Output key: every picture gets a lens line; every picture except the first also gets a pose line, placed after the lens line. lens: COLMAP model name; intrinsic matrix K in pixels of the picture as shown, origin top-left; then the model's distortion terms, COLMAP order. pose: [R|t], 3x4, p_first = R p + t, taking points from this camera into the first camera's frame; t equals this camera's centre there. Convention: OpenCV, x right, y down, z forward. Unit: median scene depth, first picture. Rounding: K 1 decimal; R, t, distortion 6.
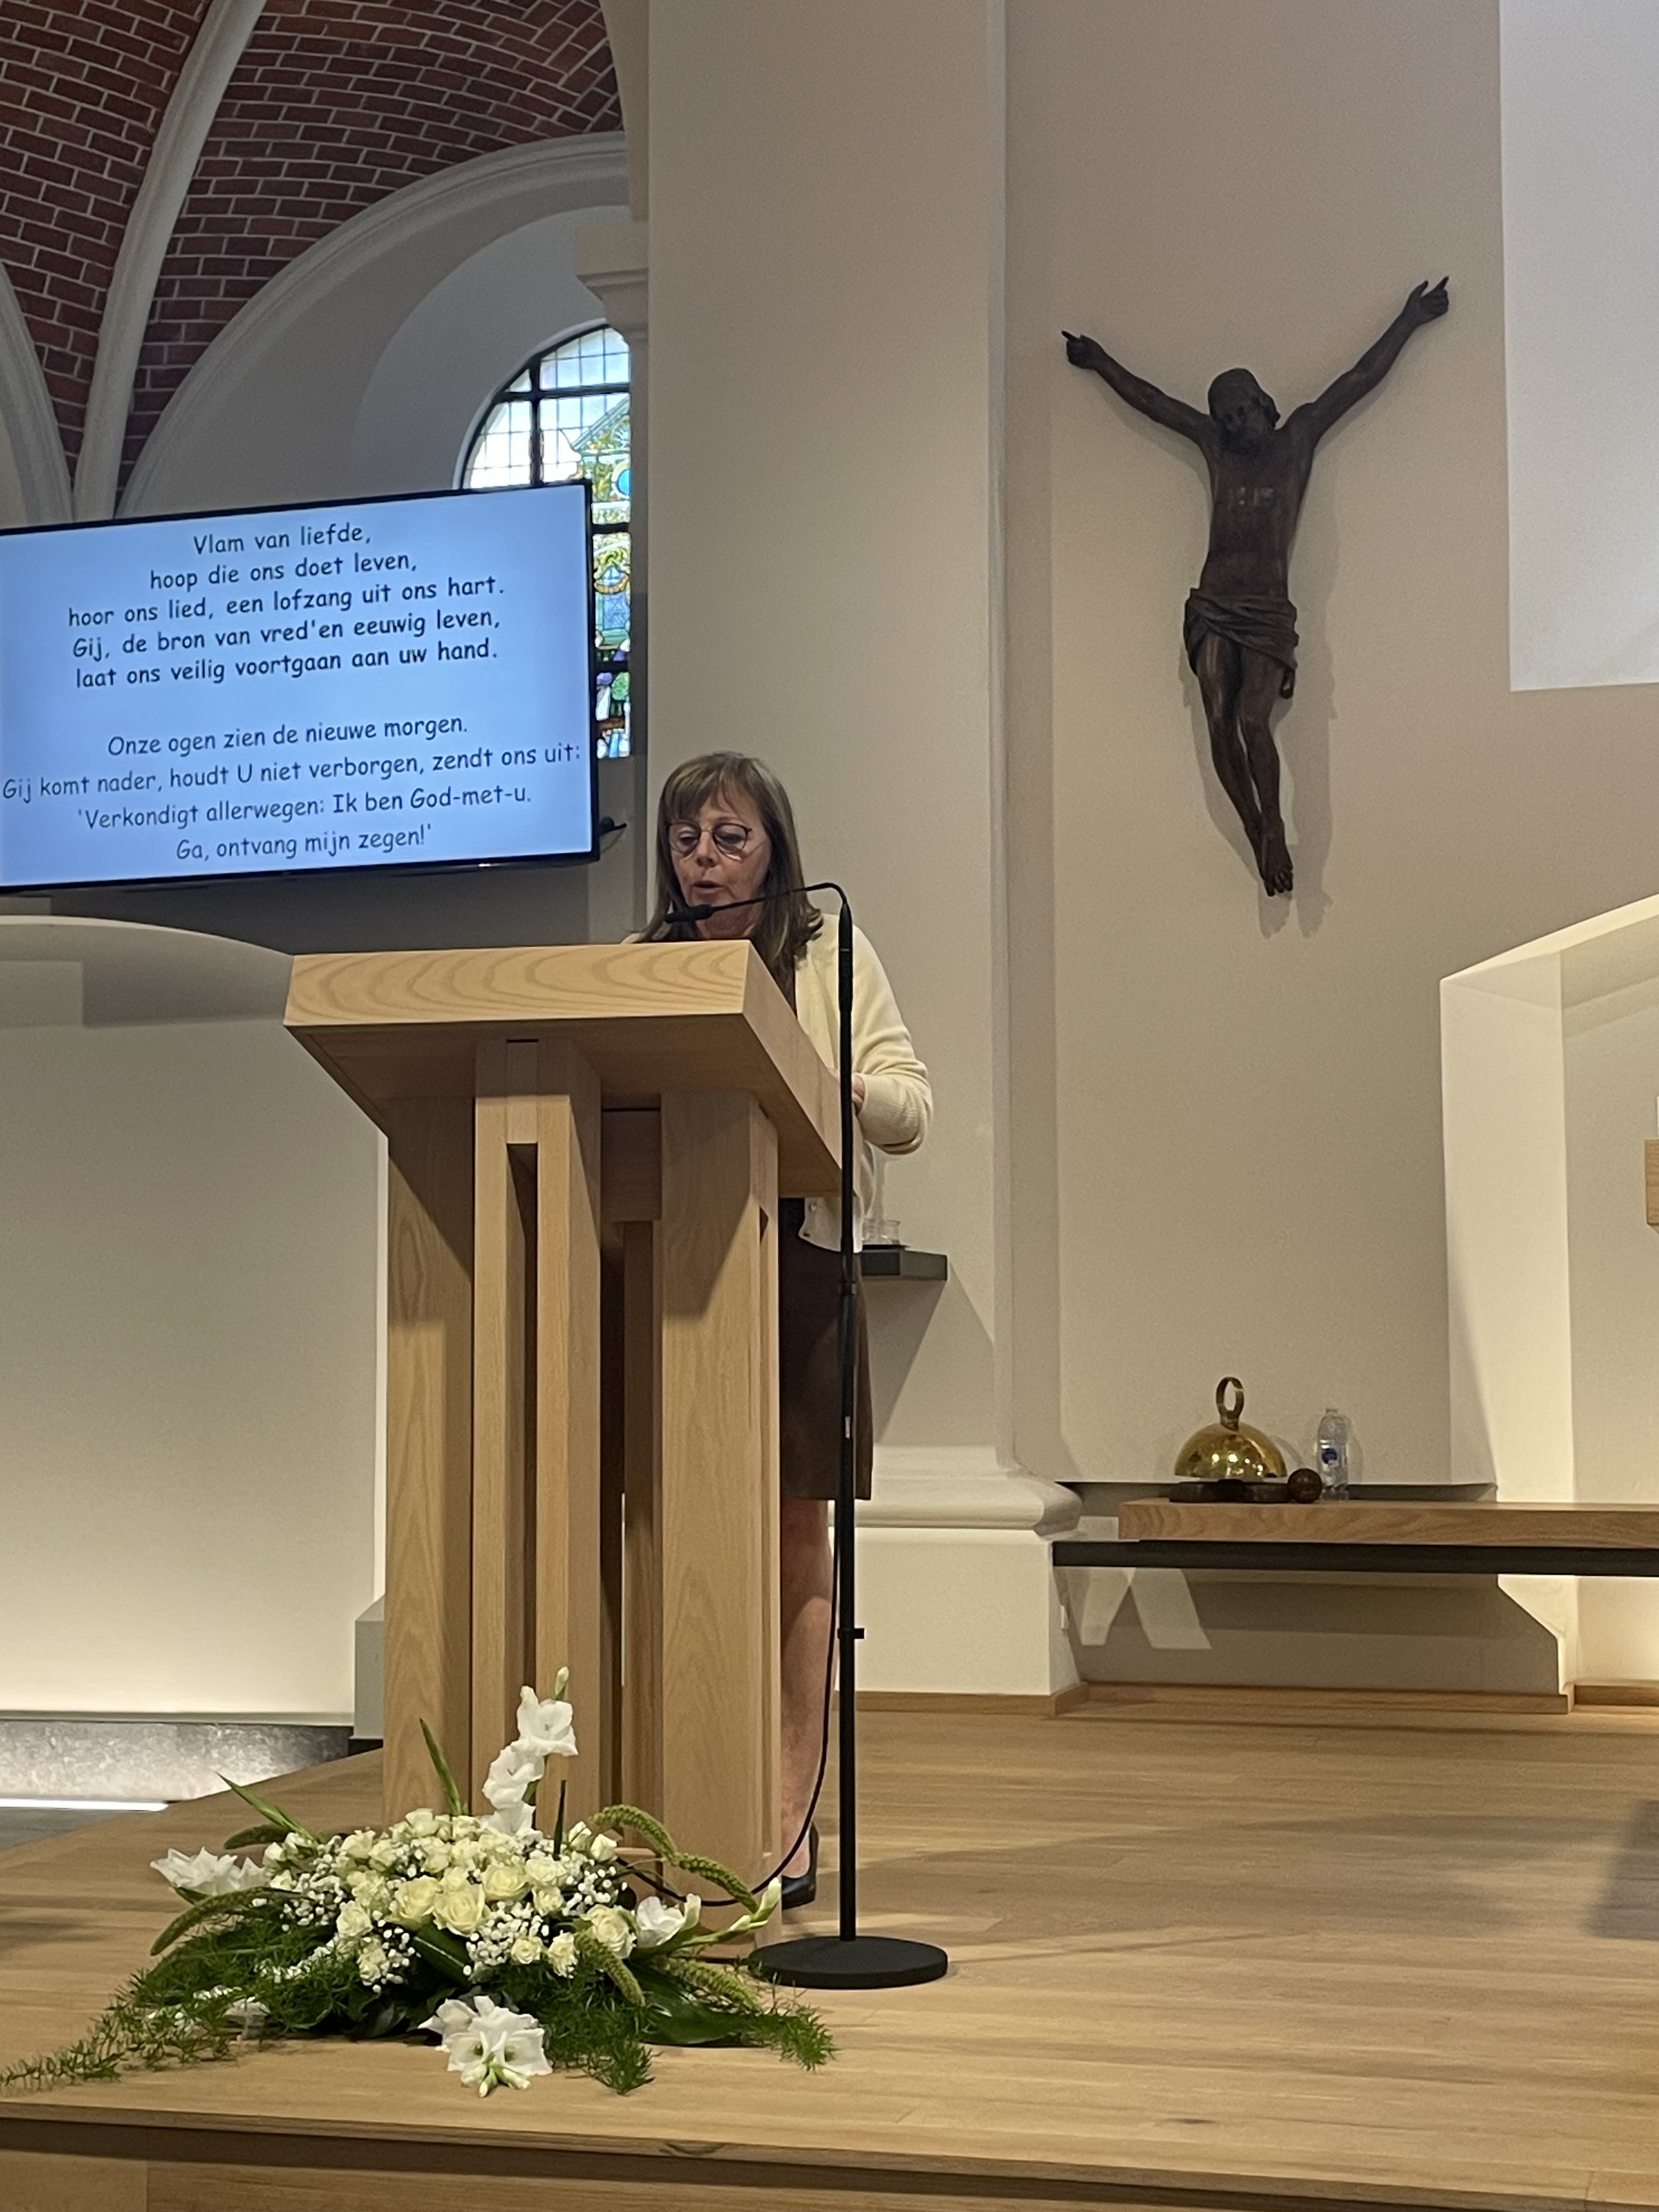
lens RADIAL K [[3255.2, 0, 867.9], [0, 3255.2, 1111.2], [0, 0, 1]] dist [0.094085, -0.059589]
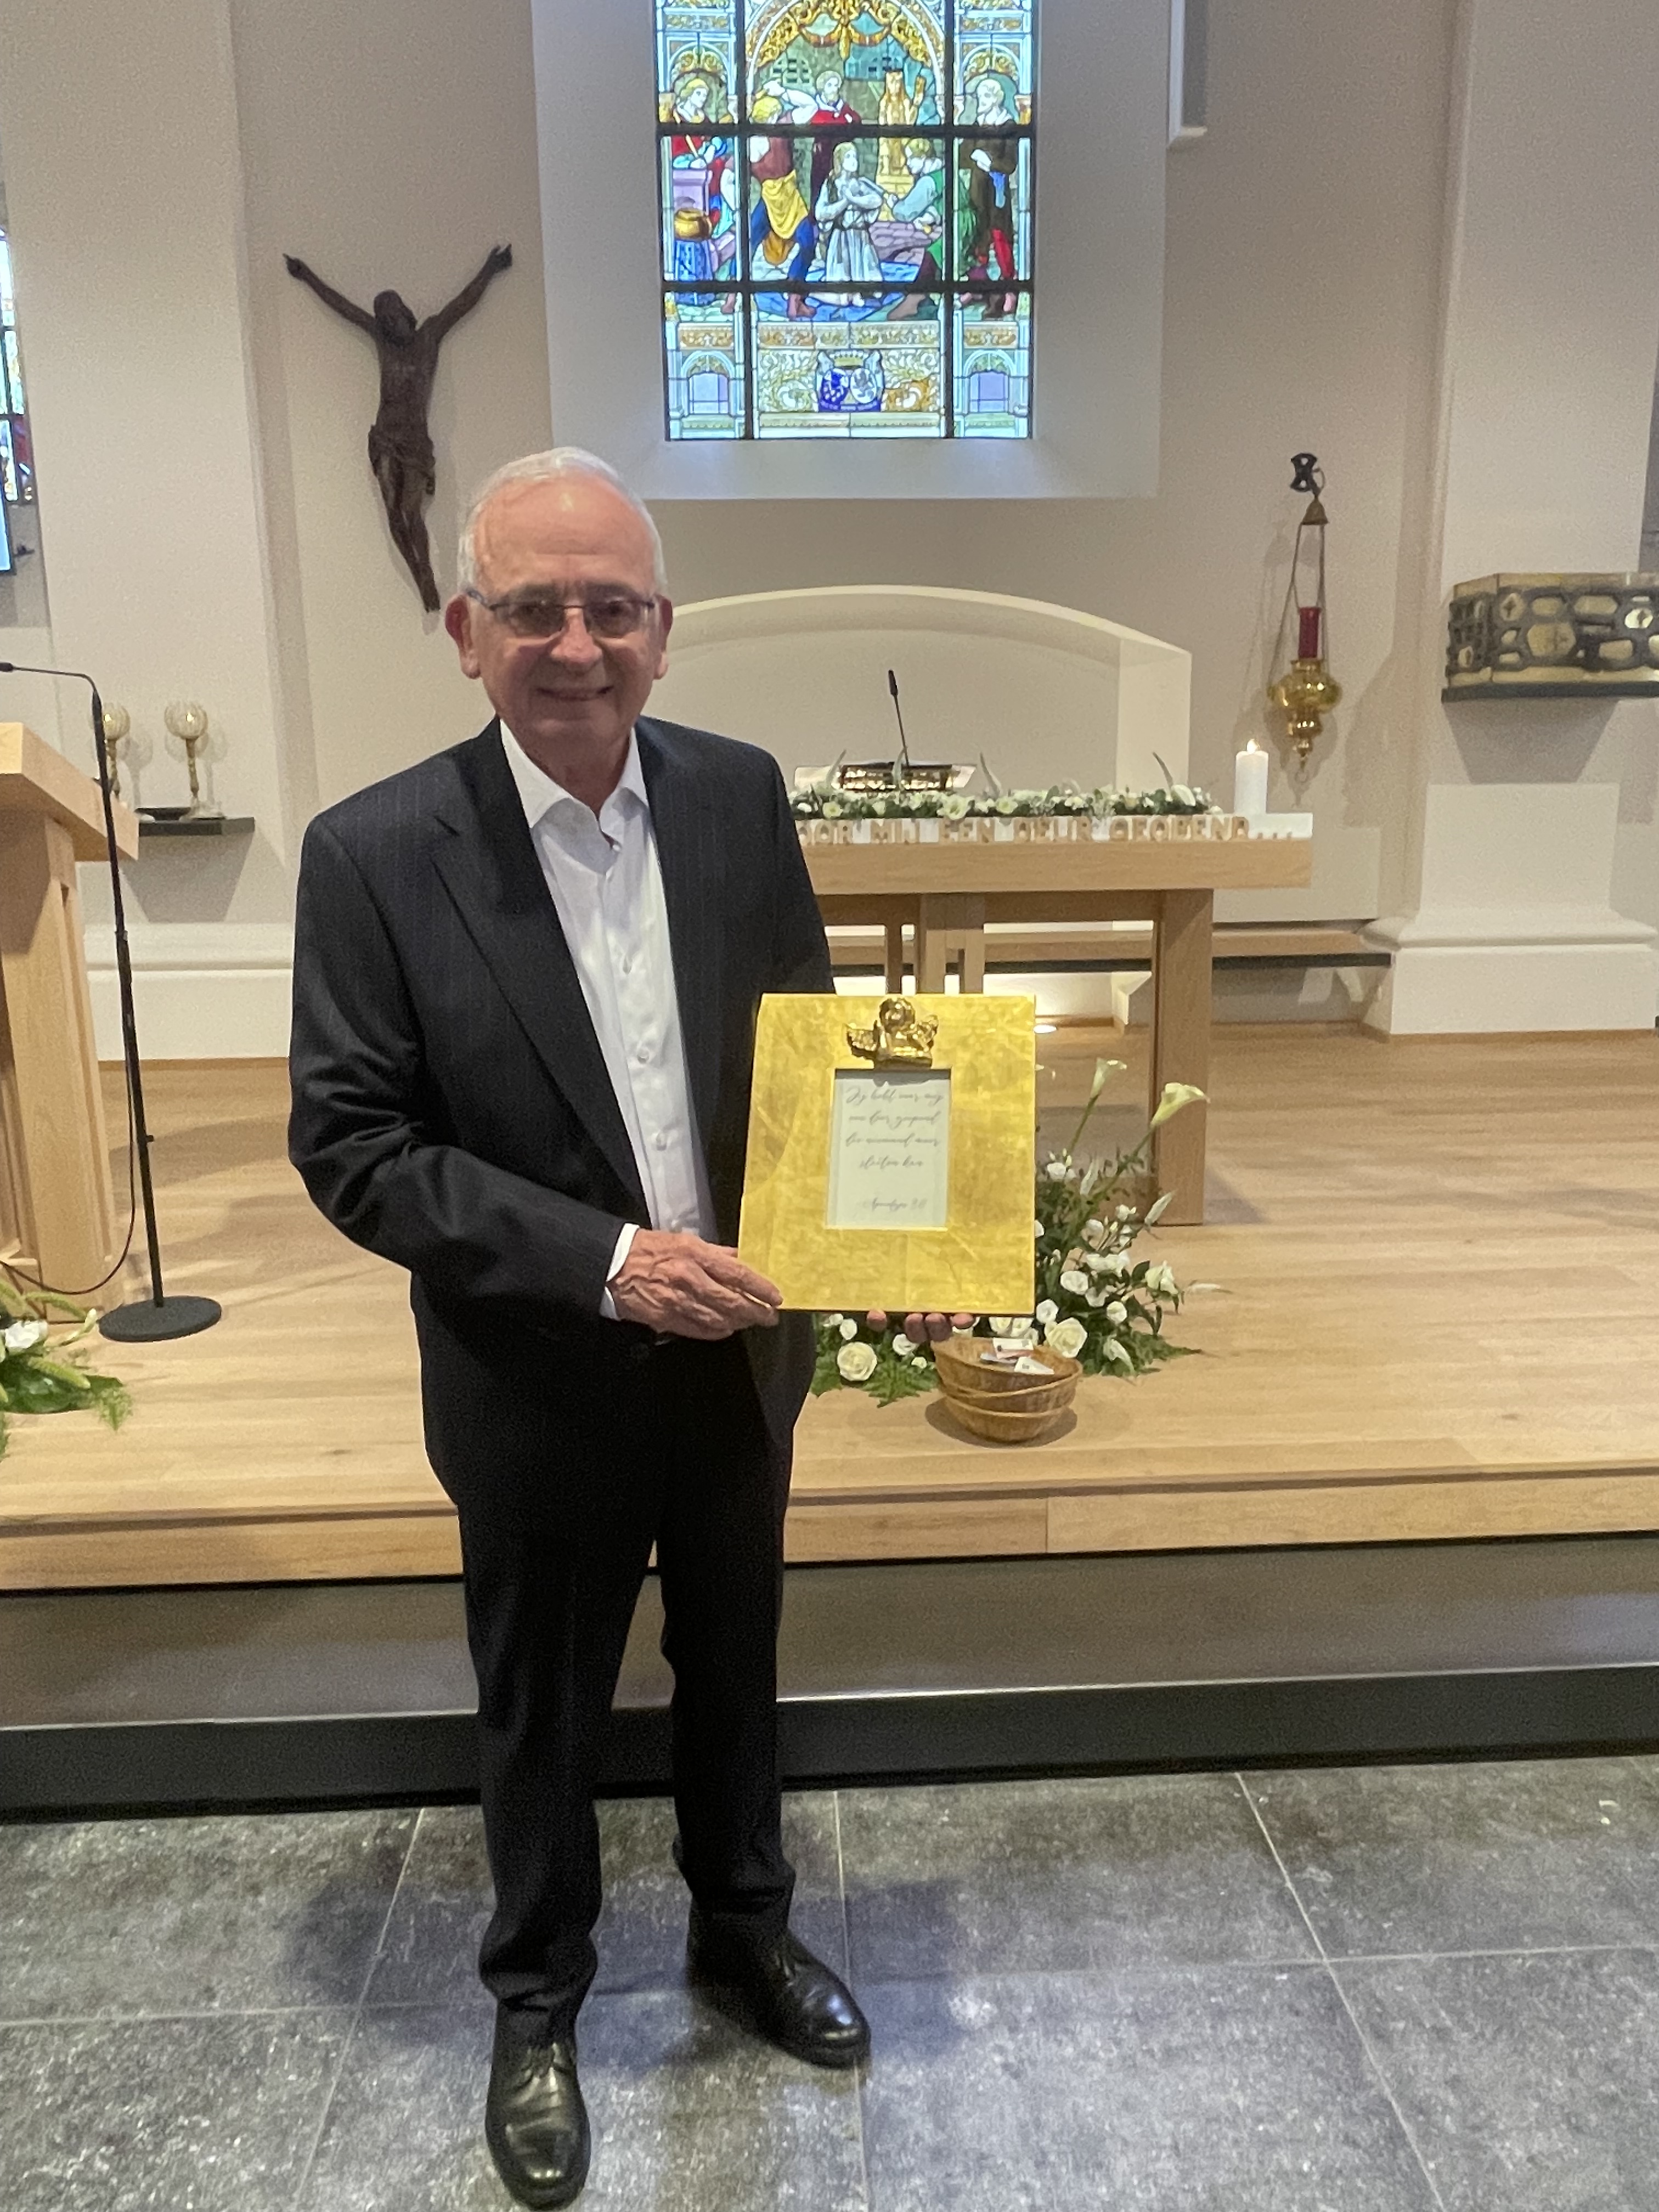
lens RADIAL K [[1561.7, 0, 829.5], [0, 1561.7, 1106.0], [0, 0, 1]] dist [-0.008898, 0.002175]
pose [[0.943803, -0.074737, 0.321949, 0.067847], [-0.016508, 0.962223, 0.271763, -0.079125], [-0.330097, -0.261805, 0.906914, 0.144253]]
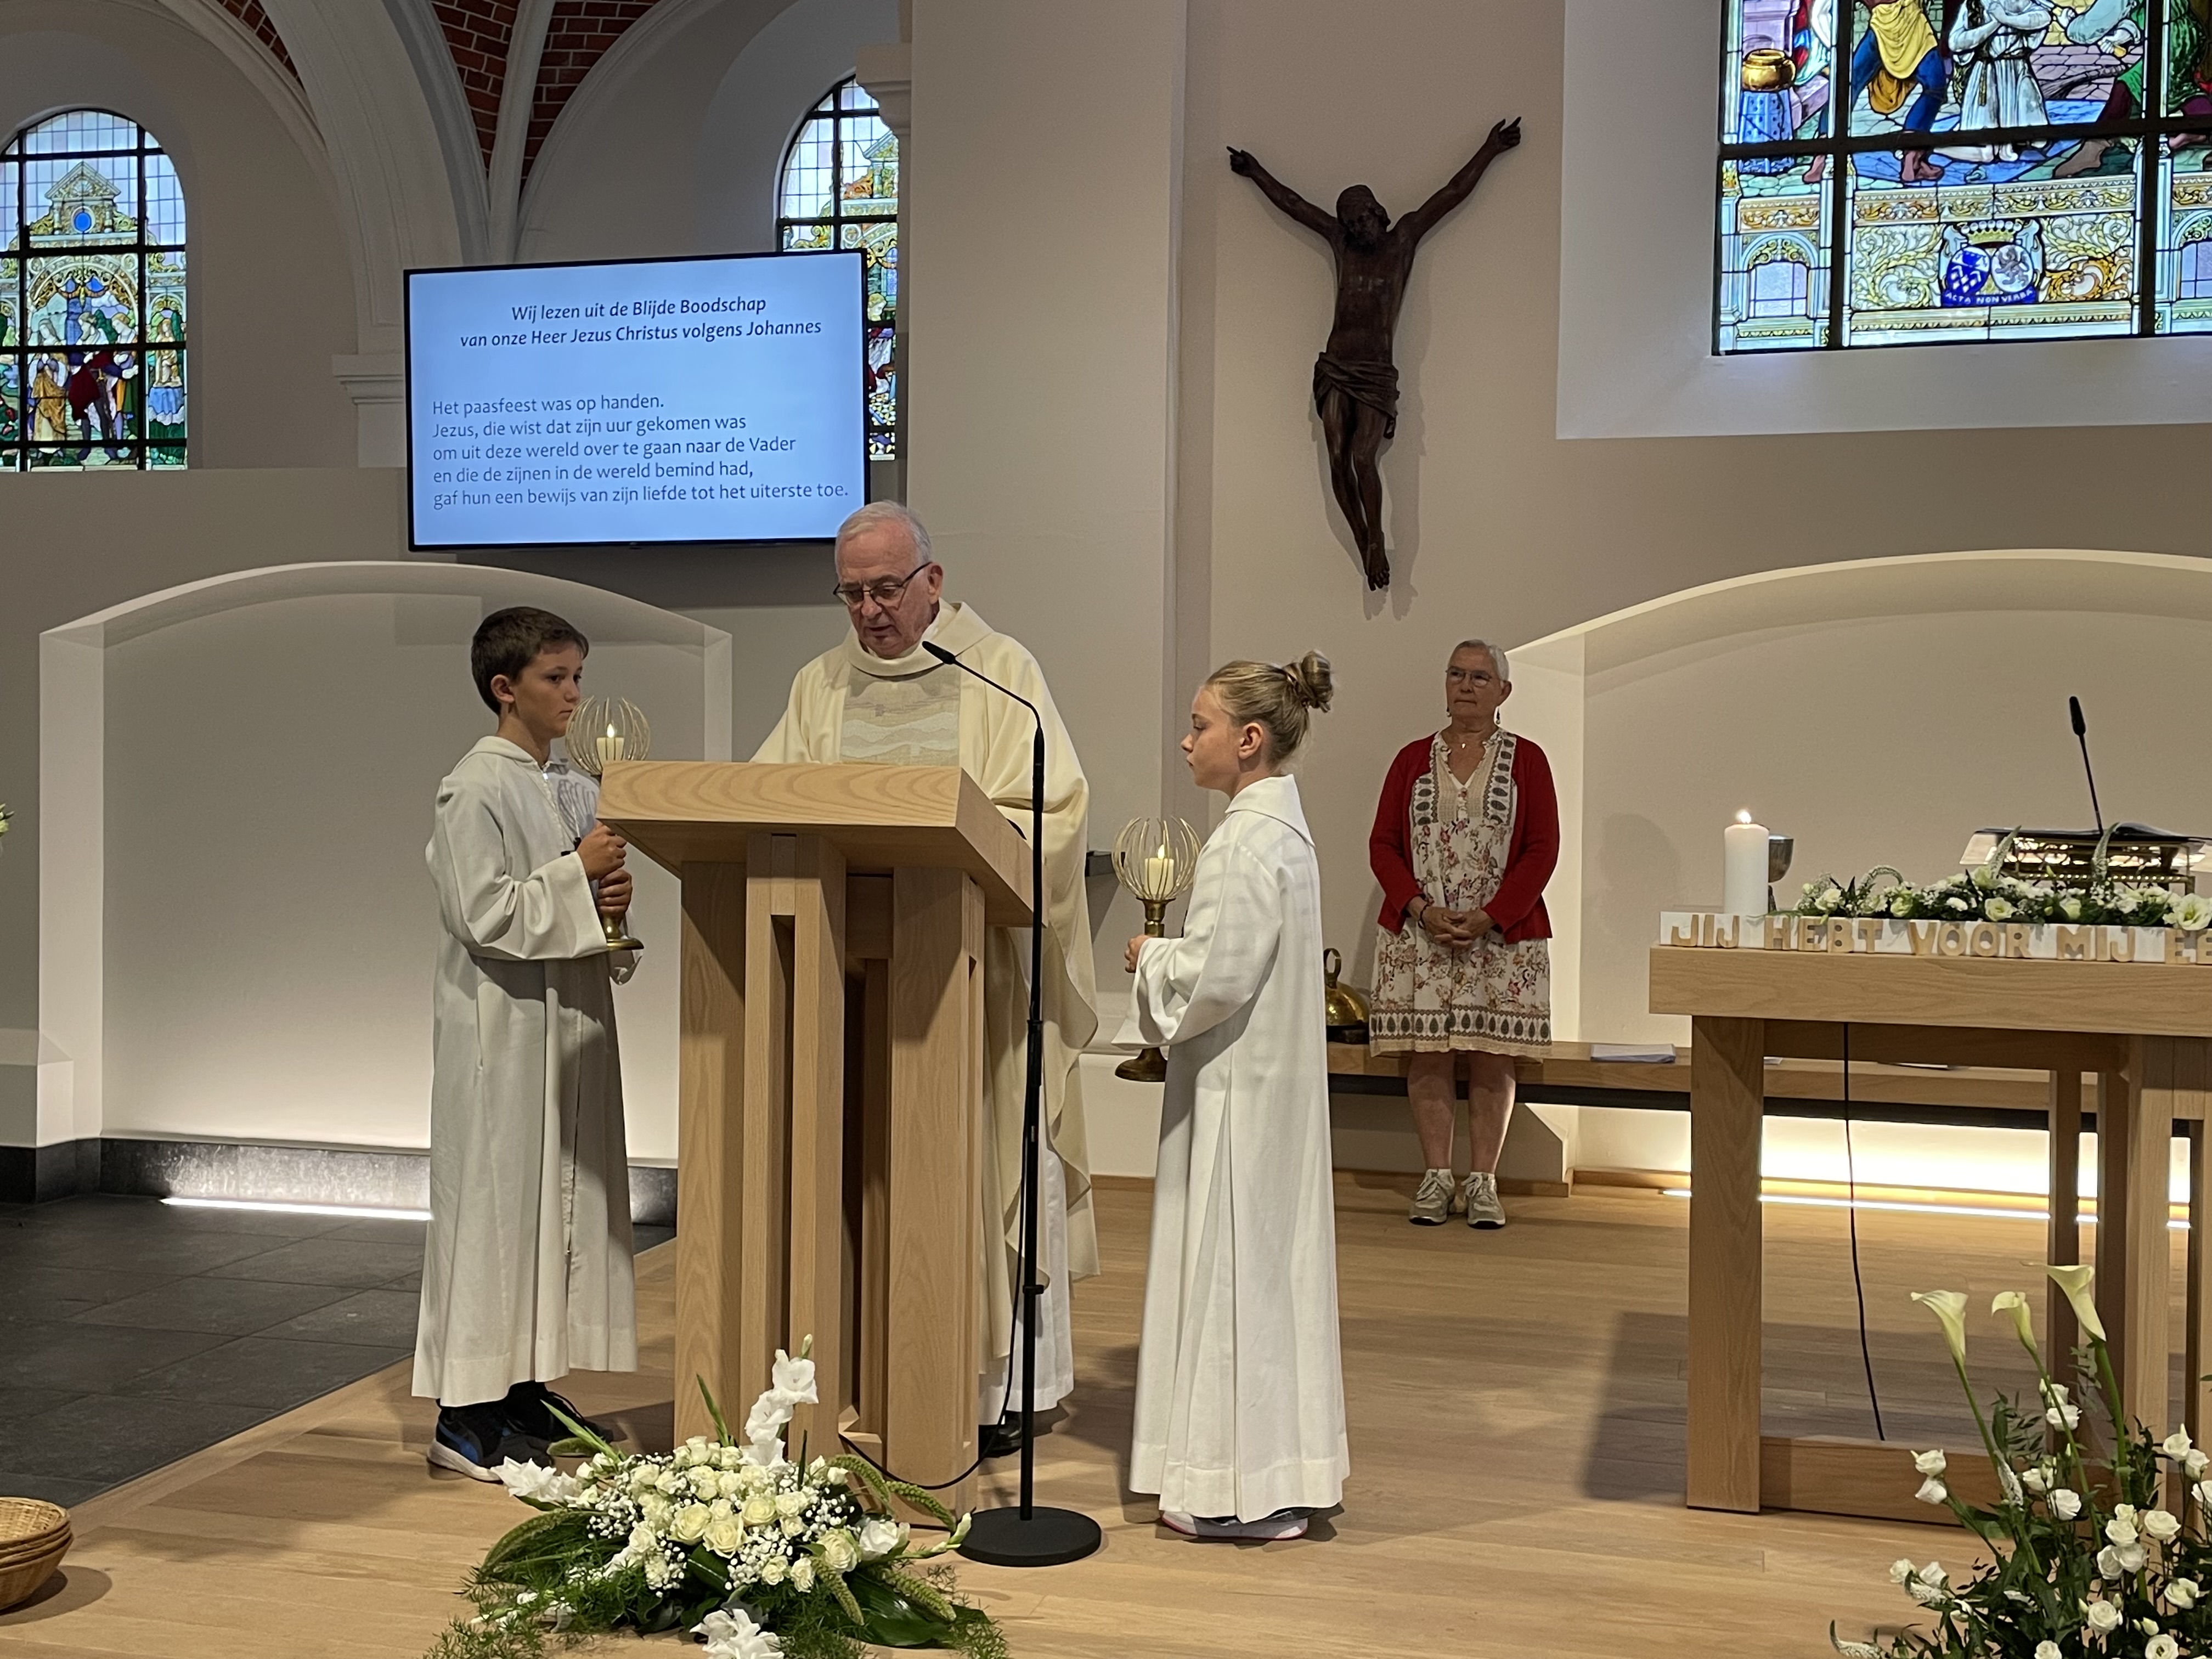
lens RADIAL K [[2323.7, 0, 1145.0], [0, 2323.7, 833.3], [0, 0, 1]] dist [0.098183, -0.125116]
pose [[0.999431, 0.018045, 0.028500, 0.009447], [-0.020734, 0.995061, 0.097079, -0.108816], [-0.026607, -0.097615, 0.994869, 0.081354]]
